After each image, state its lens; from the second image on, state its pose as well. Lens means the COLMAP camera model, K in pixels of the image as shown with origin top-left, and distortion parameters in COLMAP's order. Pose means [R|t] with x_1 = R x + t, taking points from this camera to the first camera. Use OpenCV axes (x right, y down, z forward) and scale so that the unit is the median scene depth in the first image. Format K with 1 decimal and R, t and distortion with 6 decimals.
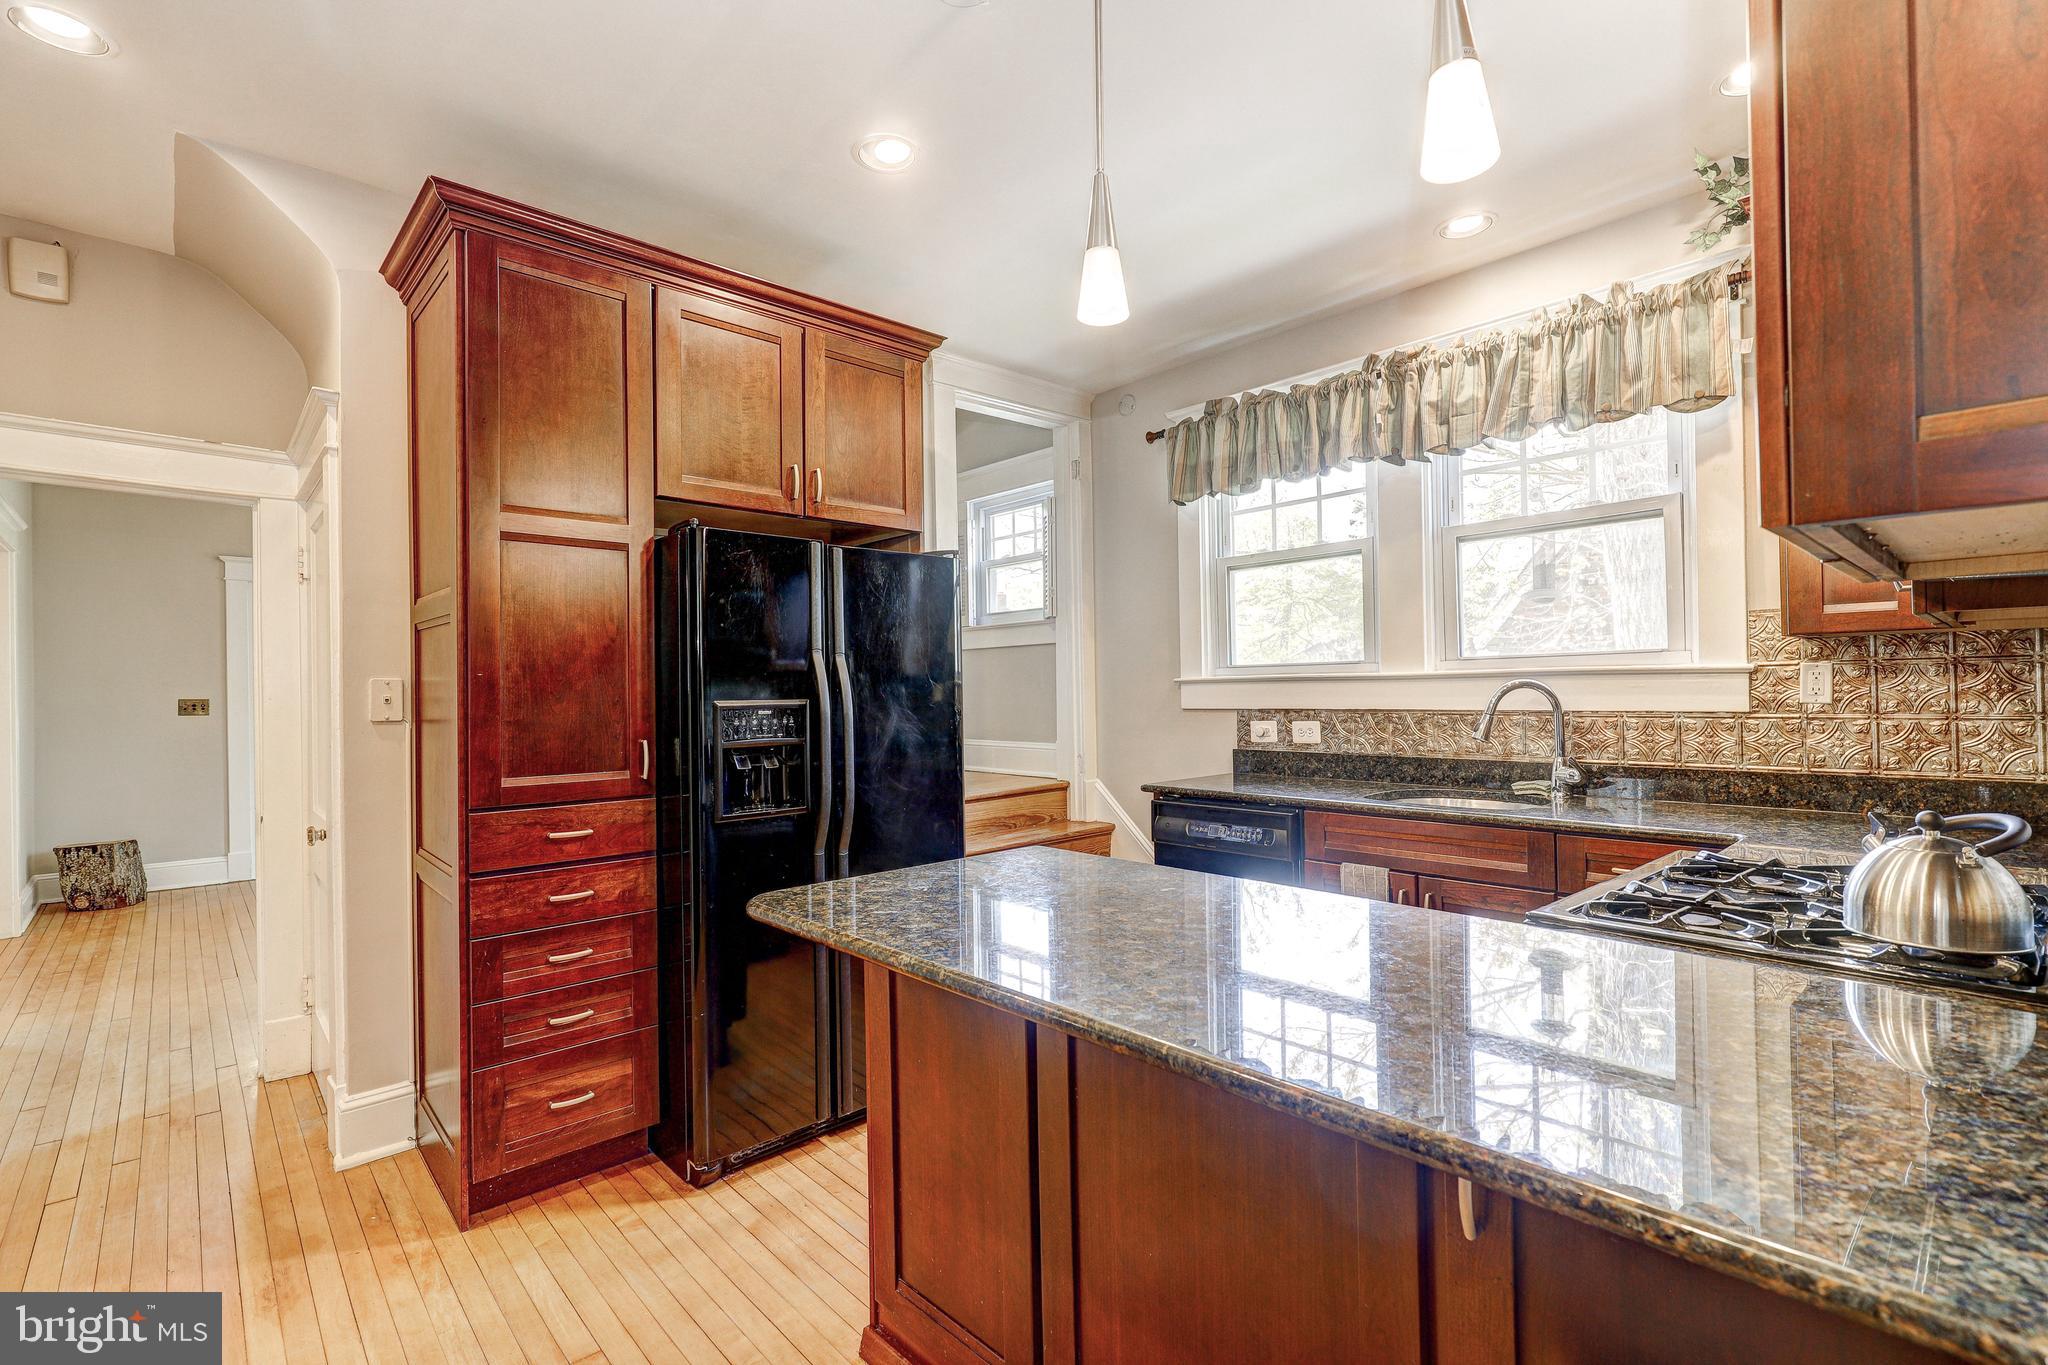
lens RADIAL K [[924.8, 0, 1029.2], [0, 924.8, 676.1], [0, 0, 1]] dist [0.000244, 0.000203]
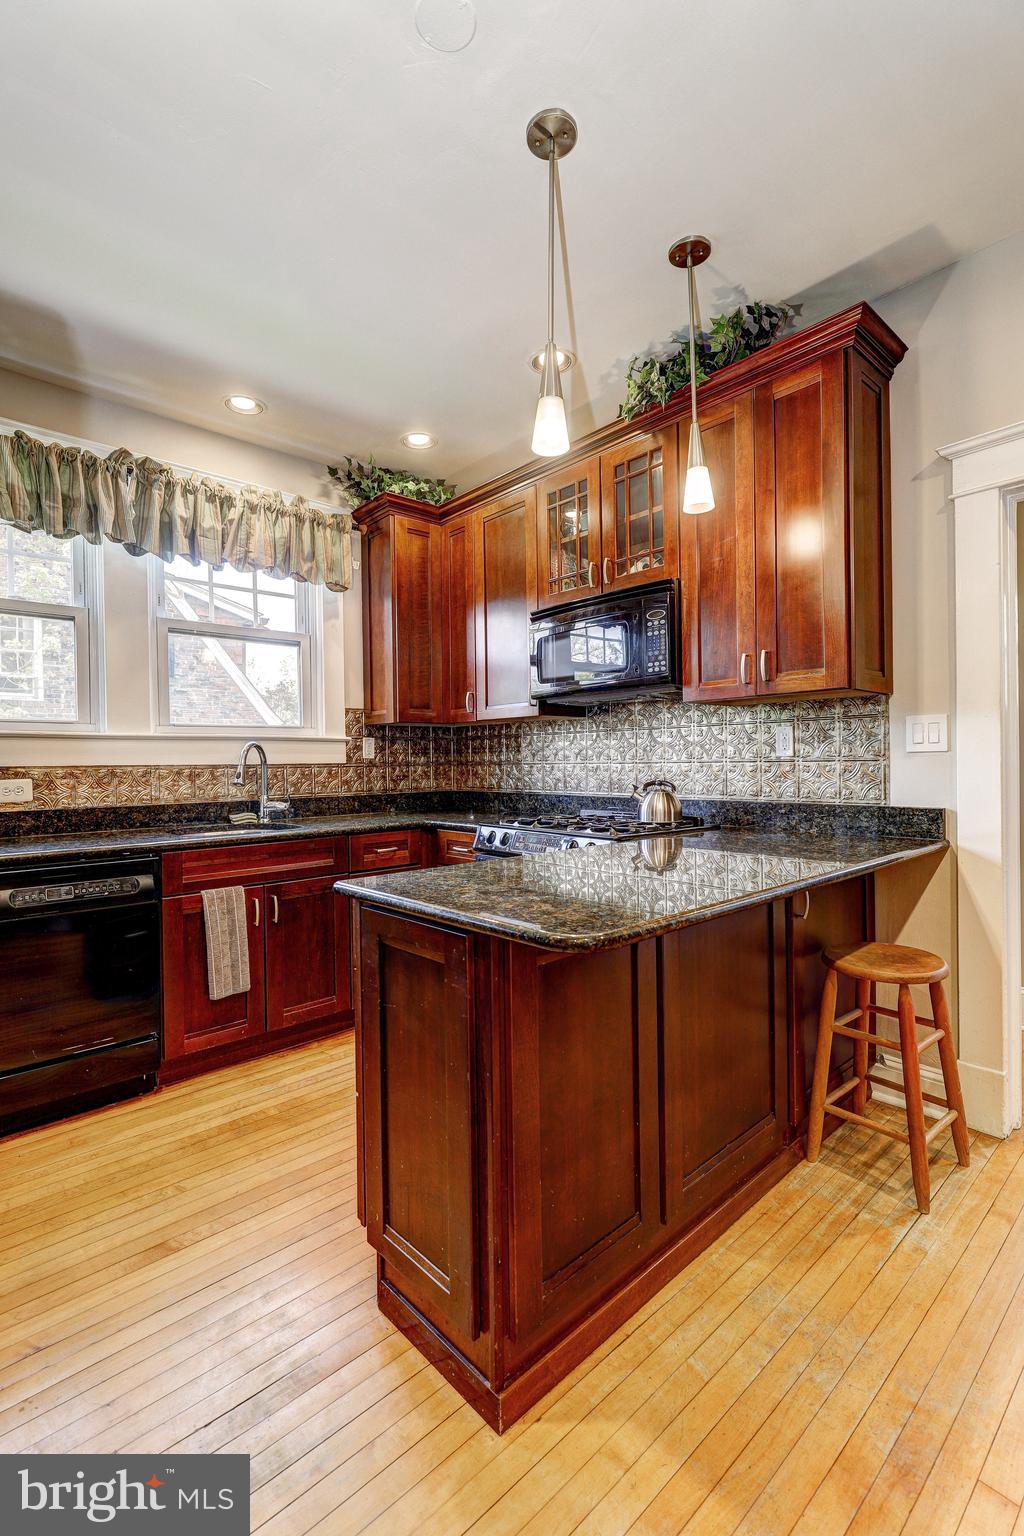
lens RADIAL K [[693.6, 0, 509.8], [0, 693.6, 765.2], [0, 0, 1]] dist [0.000244, 0.000203]
pose [[0.010589, 0.008943, 0.999904, -0.498082], [-0.004456, 0.999951, -0.008896, 0.044758], [-0.999934, -0.004361, 0.010628, 0.557072]]
